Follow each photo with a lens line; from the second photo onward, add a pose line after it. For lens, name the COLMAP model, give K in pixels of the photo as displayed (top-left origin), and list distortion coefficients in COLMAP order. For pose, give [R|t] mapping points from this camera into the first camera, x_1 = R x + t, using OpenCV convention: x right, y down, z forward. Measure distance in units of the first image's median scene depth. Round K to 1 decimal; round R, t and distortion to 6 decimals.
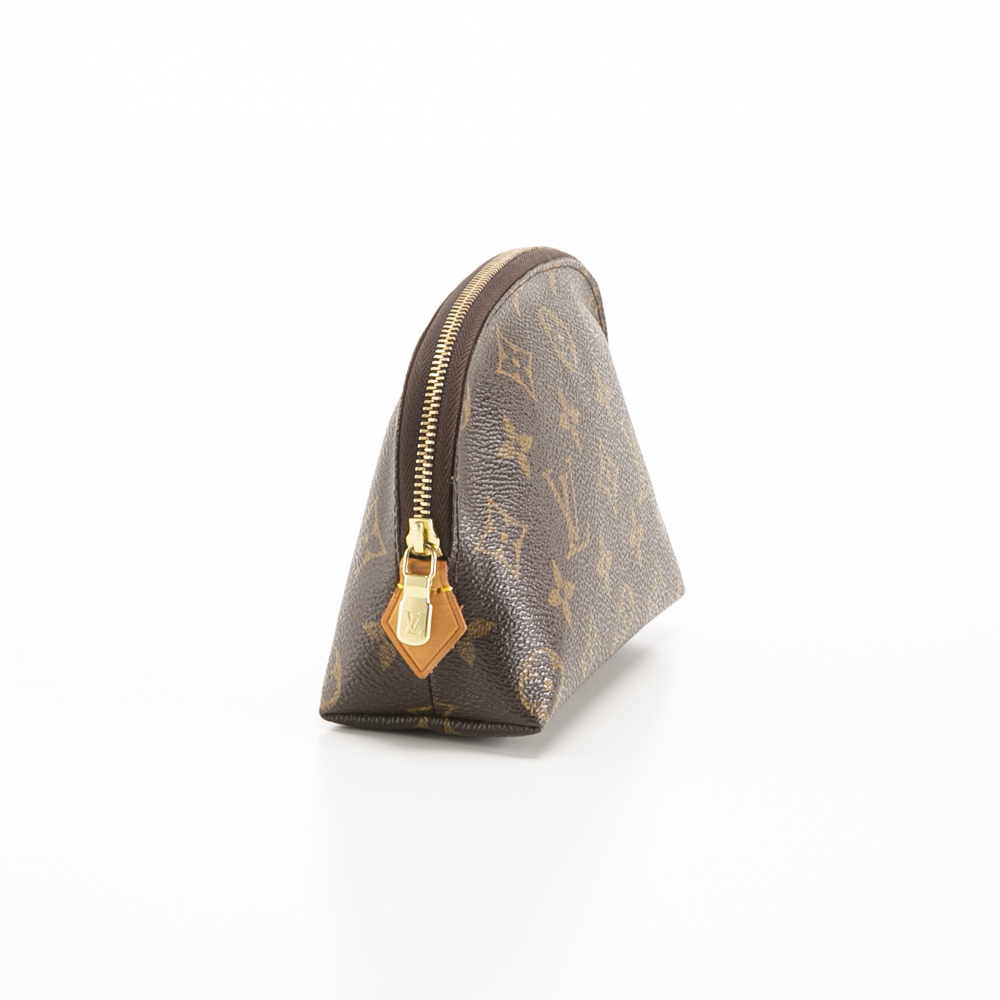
lens RADIAL K [[3396.8, 0, 500.0], [0, 3396.8, 500.0], [0, 0, 1]] dist [0.099875, 0.709356]
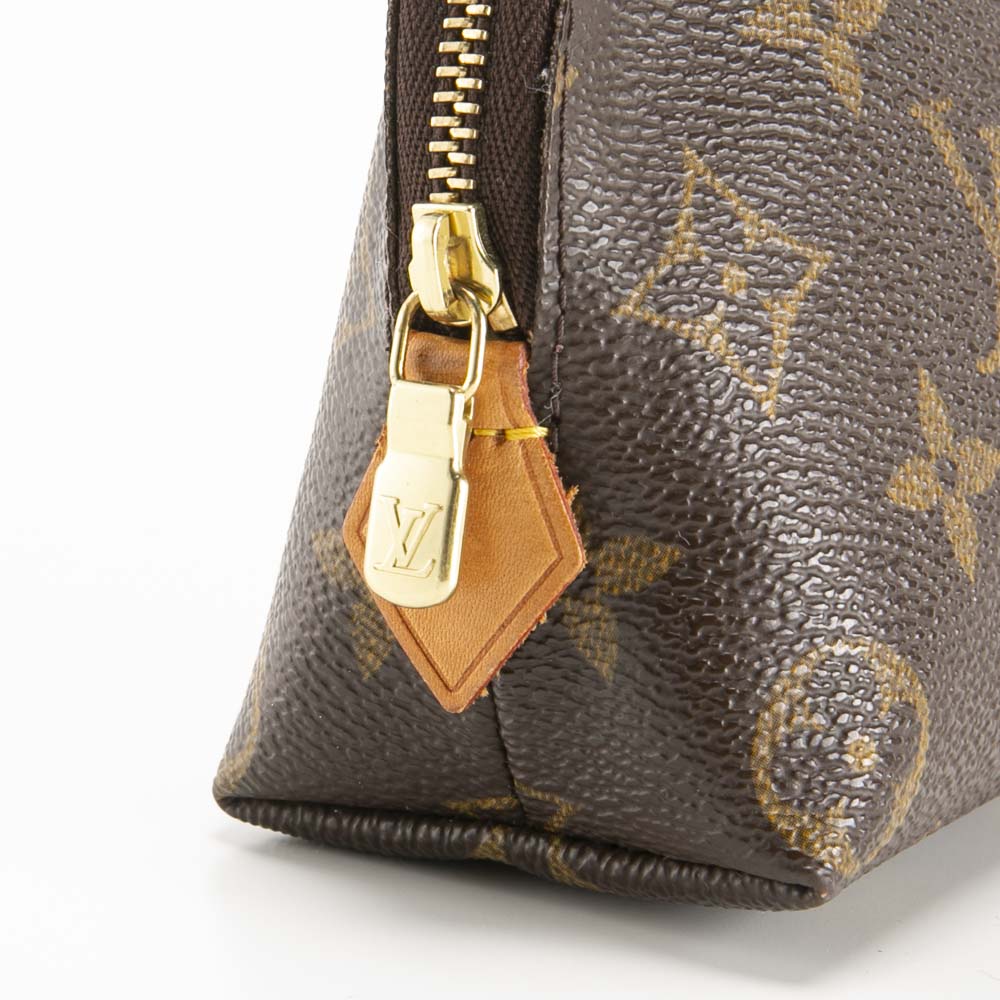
lens RADIAL K [[3396.8, 0, 500.0], [0, 3396.8, 500.0], [0, 0, 1]] dist [0.099875, 0.709356]
pose [[0.960437, 0.040192, -0.275582, 0.068339], [-0.038966, 0.999191, 0.009924, 0.029128], [0.275758, 0.001207, 0.961226, 0.690866]]
